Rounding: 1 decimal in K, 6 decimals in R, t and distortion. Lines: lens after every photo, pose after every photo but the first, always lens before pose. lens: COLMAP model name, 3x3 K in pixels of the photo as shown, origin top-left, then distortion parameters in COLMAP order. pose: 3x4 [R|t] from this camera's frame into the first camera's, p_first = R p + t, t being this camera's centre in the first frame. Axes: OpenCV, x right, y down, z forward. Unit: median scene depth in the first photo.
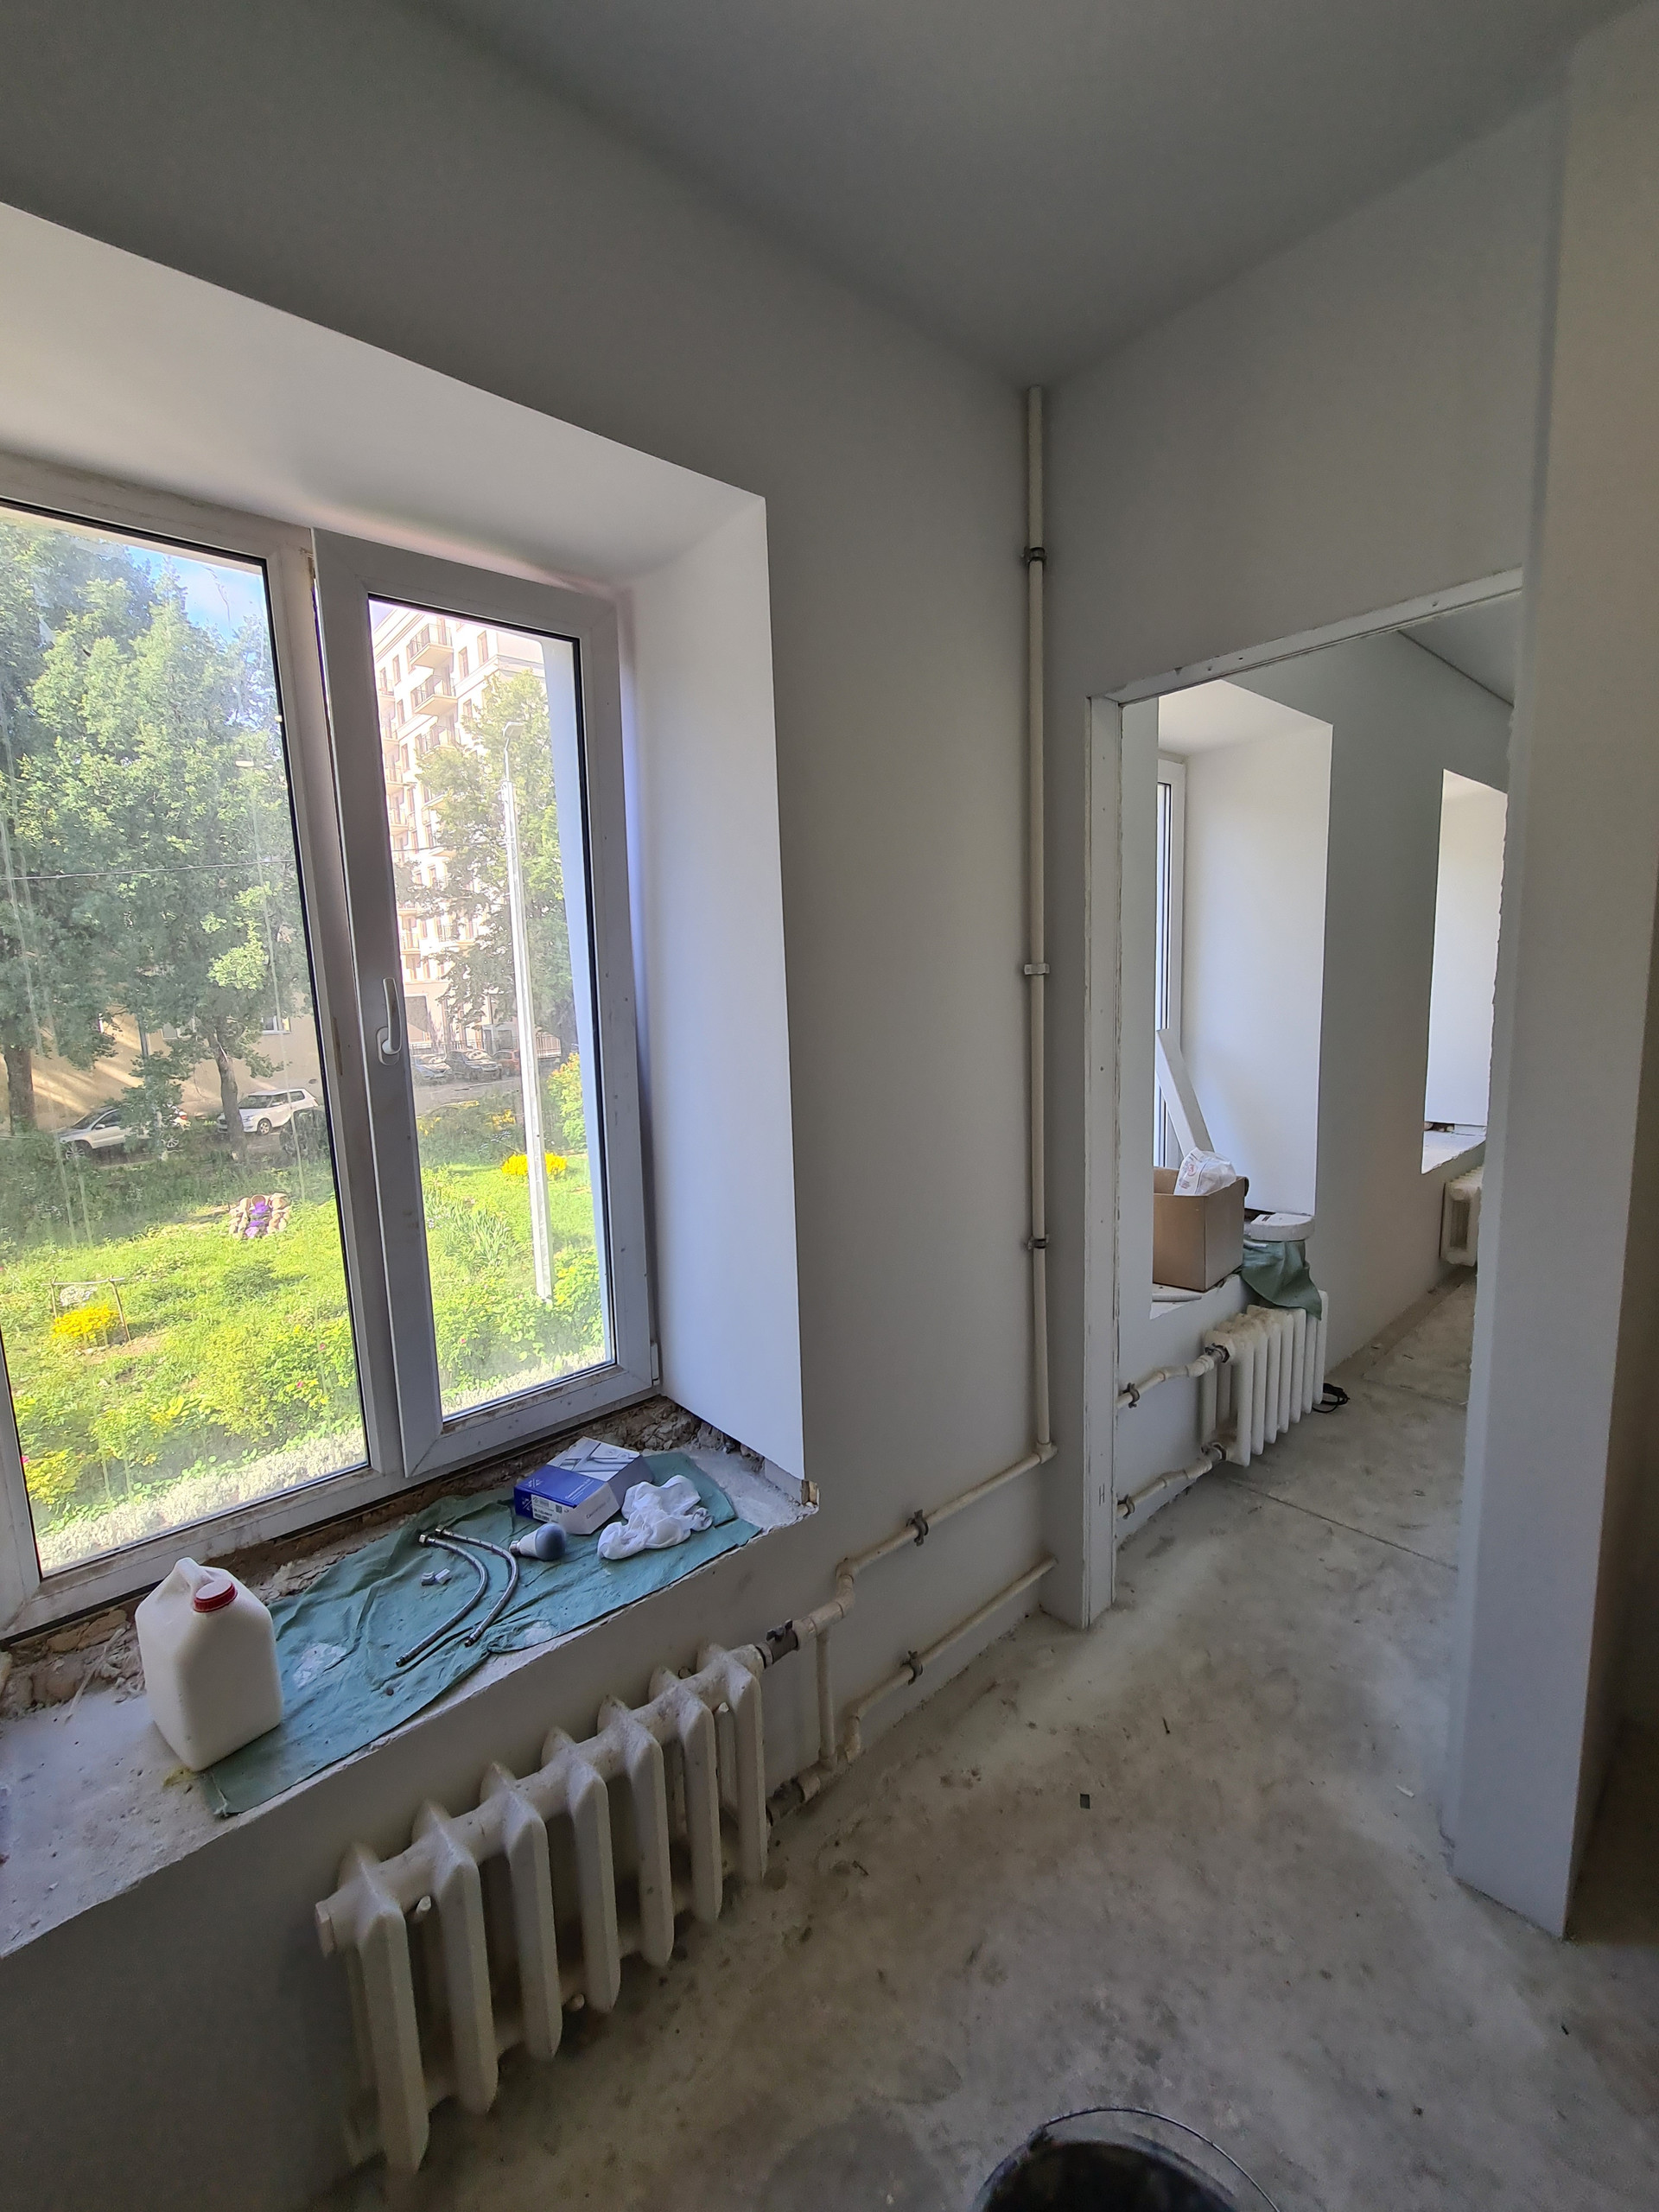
lens RADIAL K [[913.1, 0, 812.3], [0, 913.1, 1109.8], [0, 0, 1]] dist [0.000346, -0.004961]
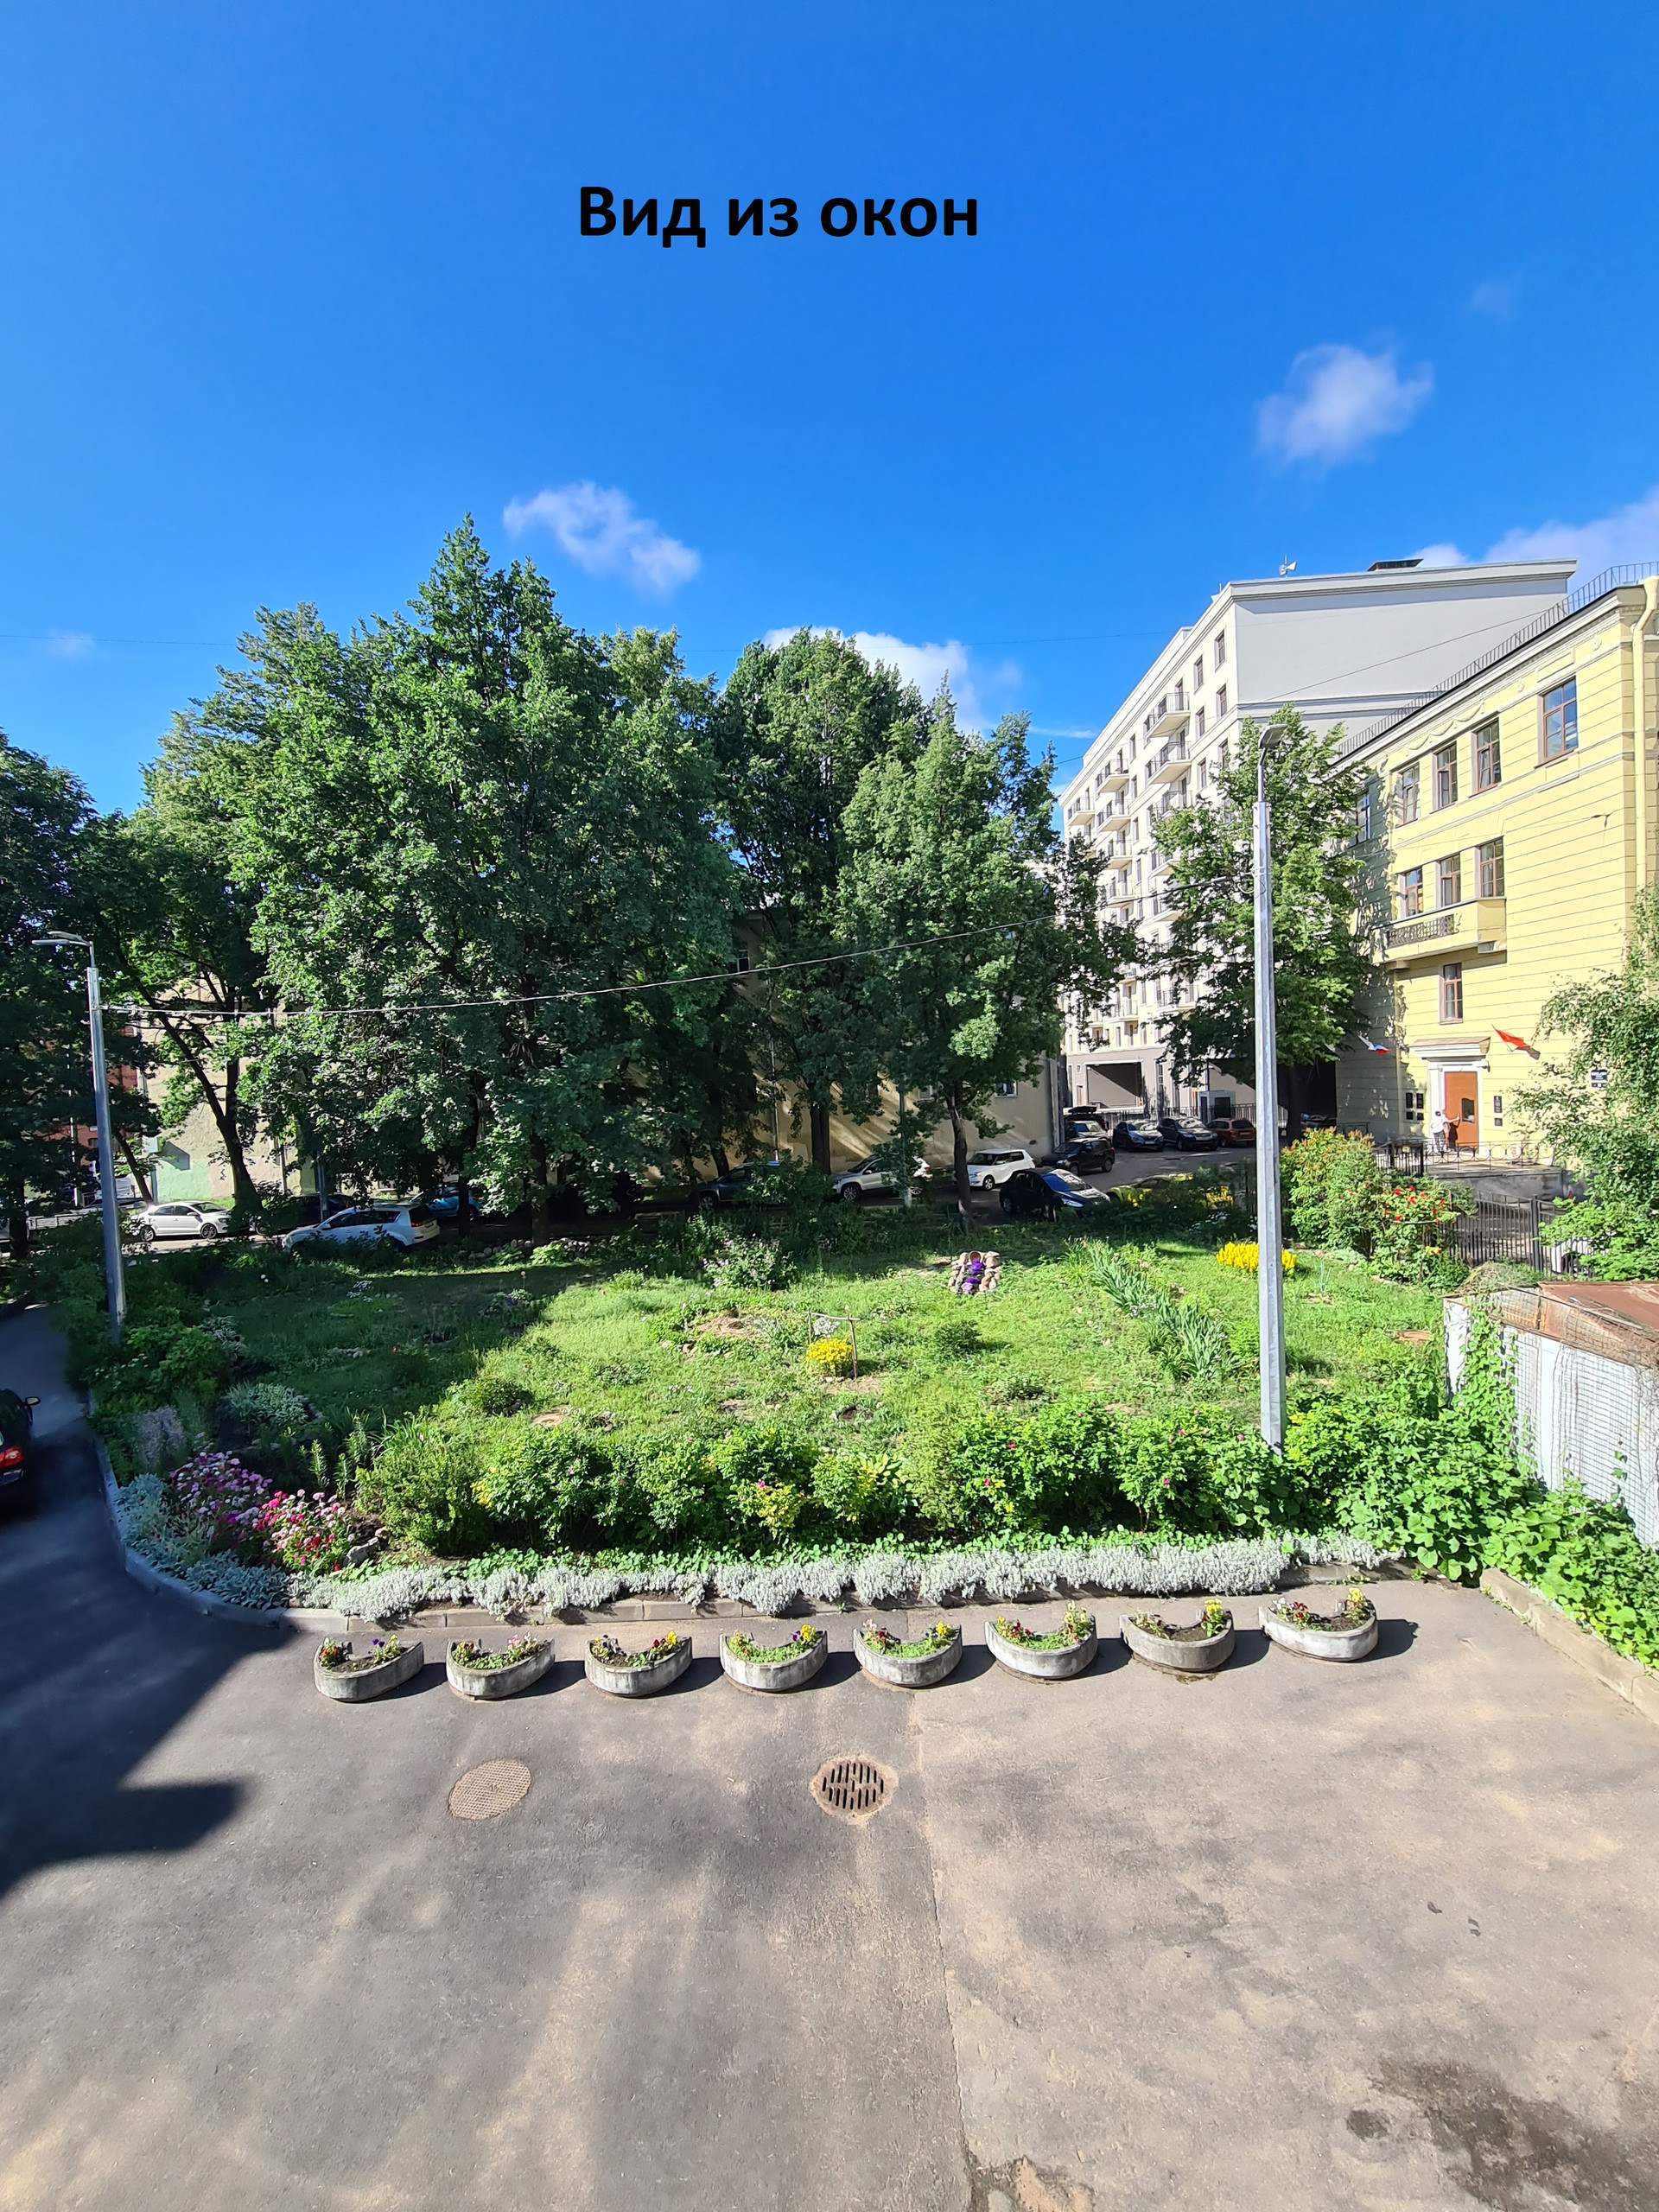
lens RADIAL K [[913.1, 0, 812.3], [0, 913.1, 1109.8], [0, 0, 1]] dist [0.000346, -0.004961]
pose [[0.737056, 0.028375, -0.675235, -0.051764], [-0.076347, 0.996218, -0.041473, -0.014296], [0.671505, 0.082121, 0.736435, 0.111779]]
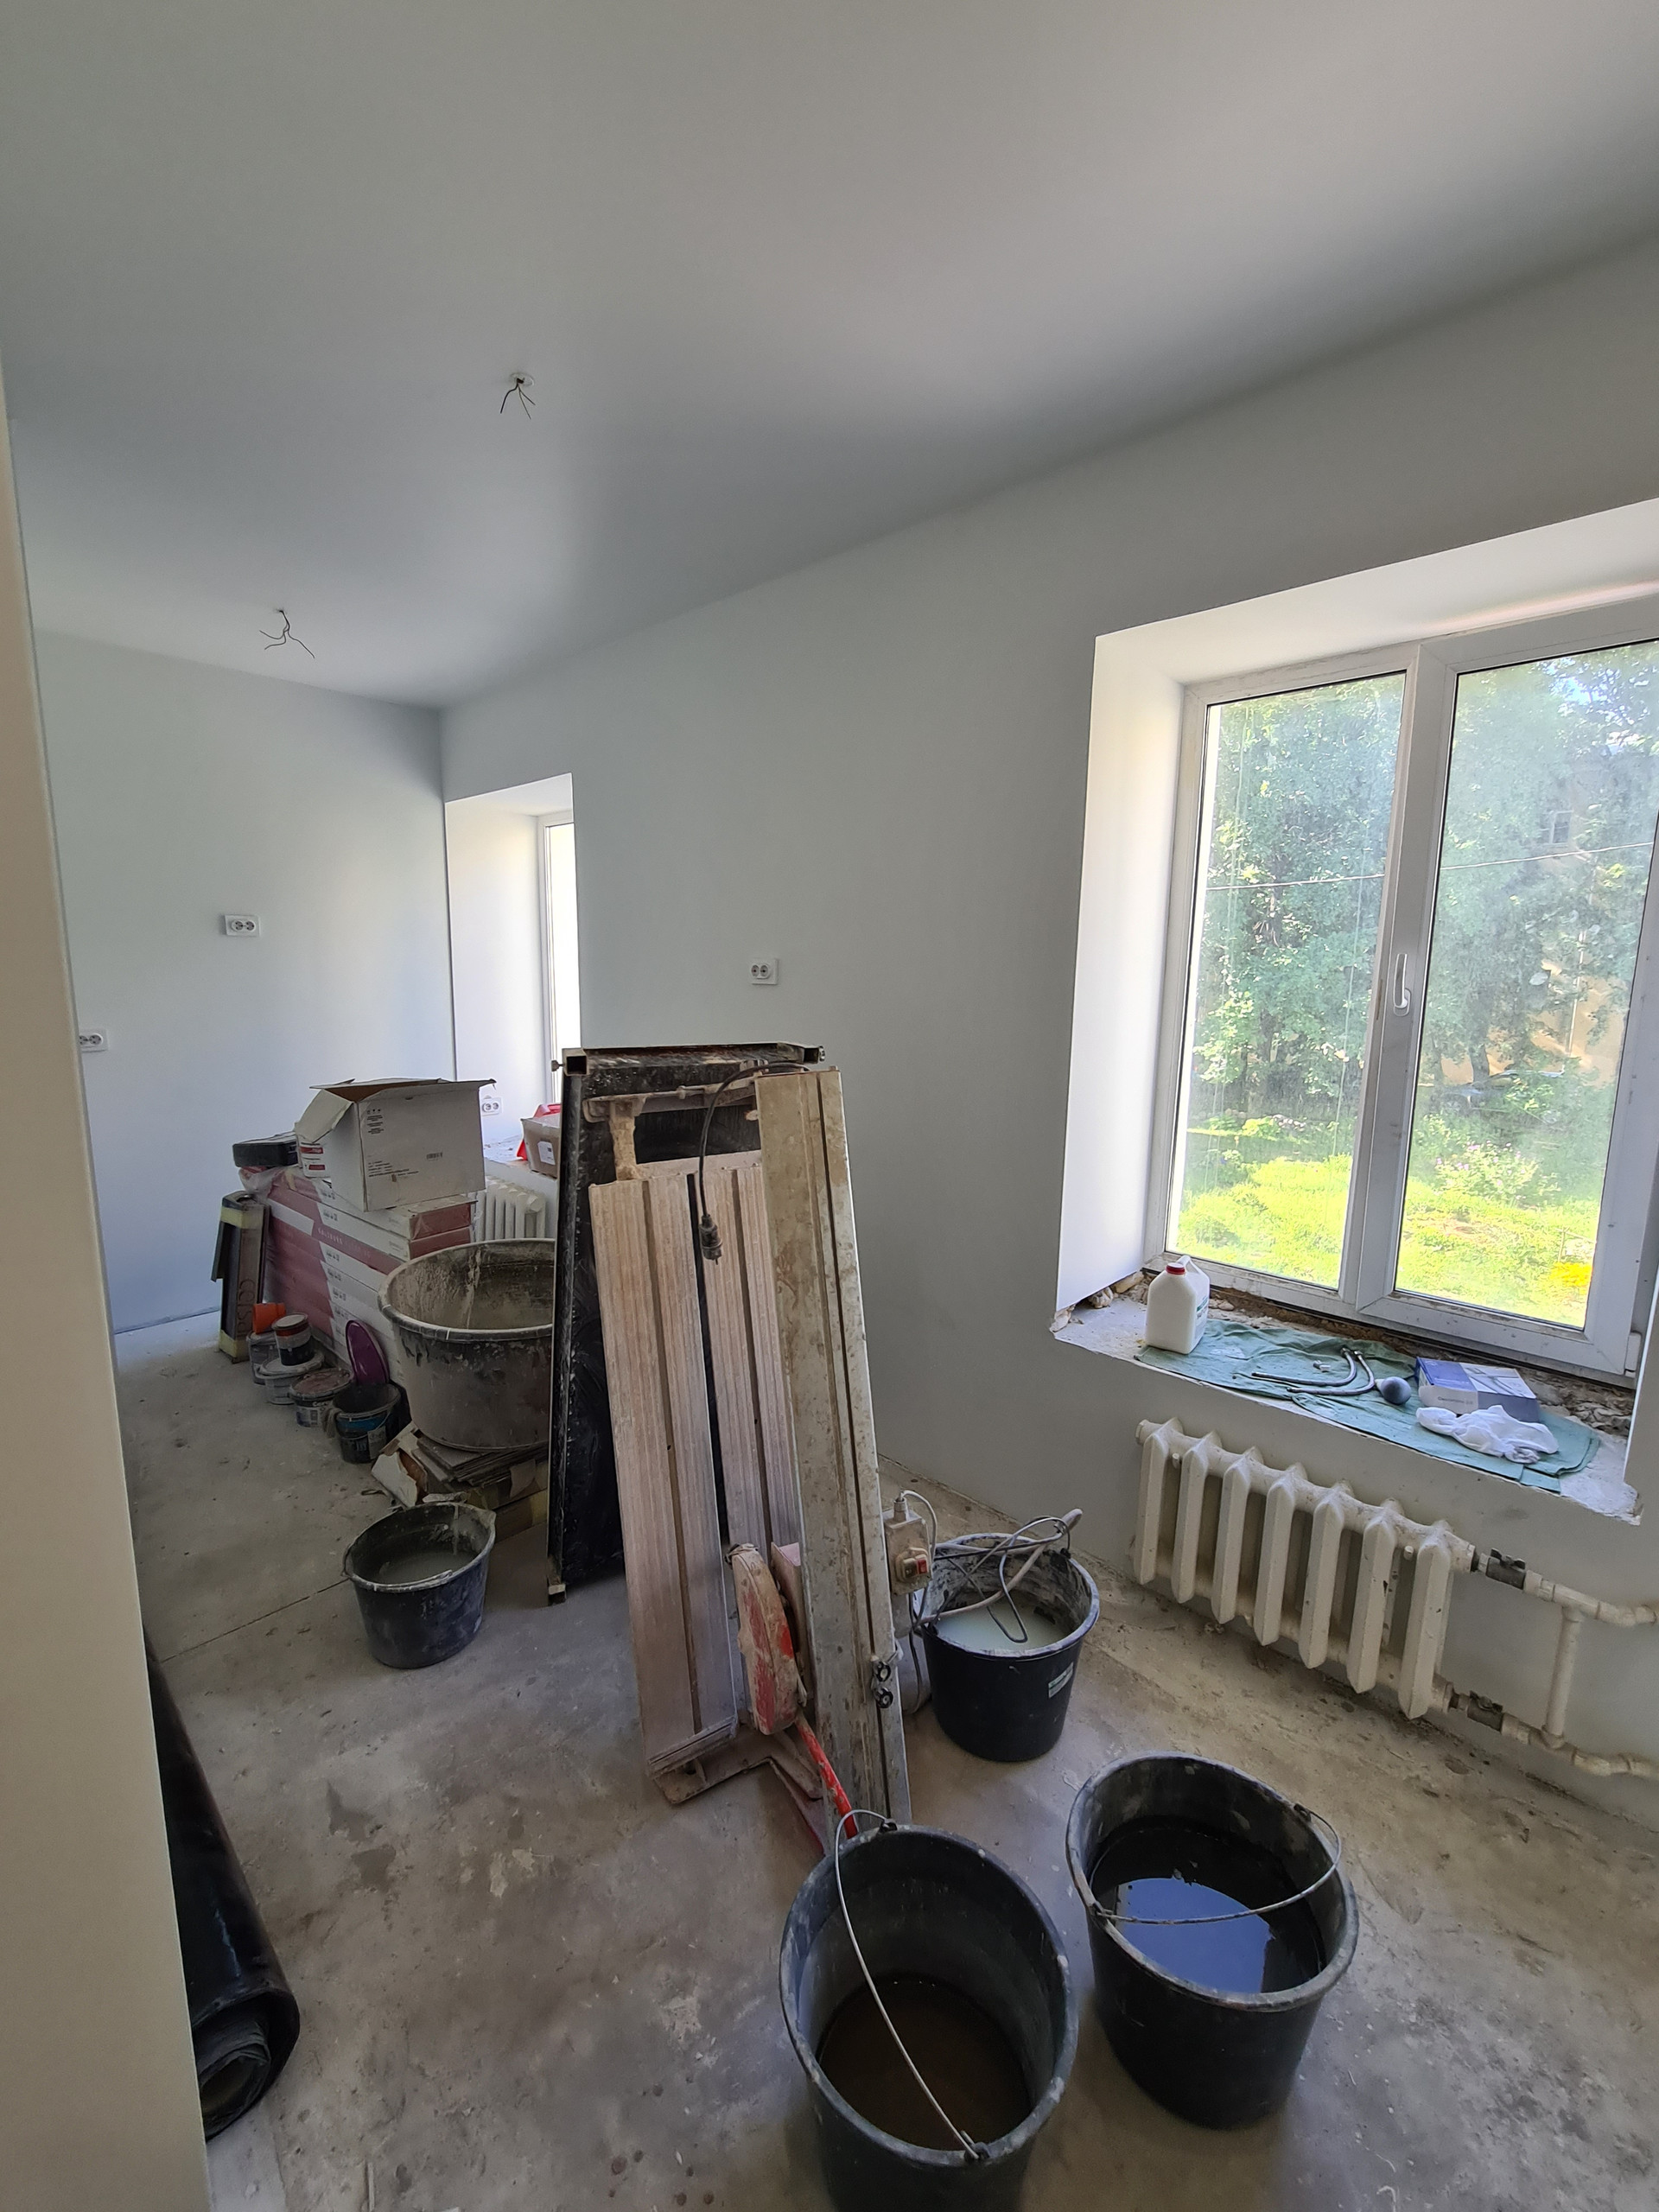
lens RADIAL K [[907.6, 0, 810.3], [0, 907.6, 1106.3], [0, 0, 1]] dist [-0.000019, 0.000146]
pose [[0.084393, 0.197575, -0.976648, 0.078651], [-0.159774, 0.970146, 0.182453, -0.002368], [0.983540, 0.140645, 0.113441, -0.002815]]
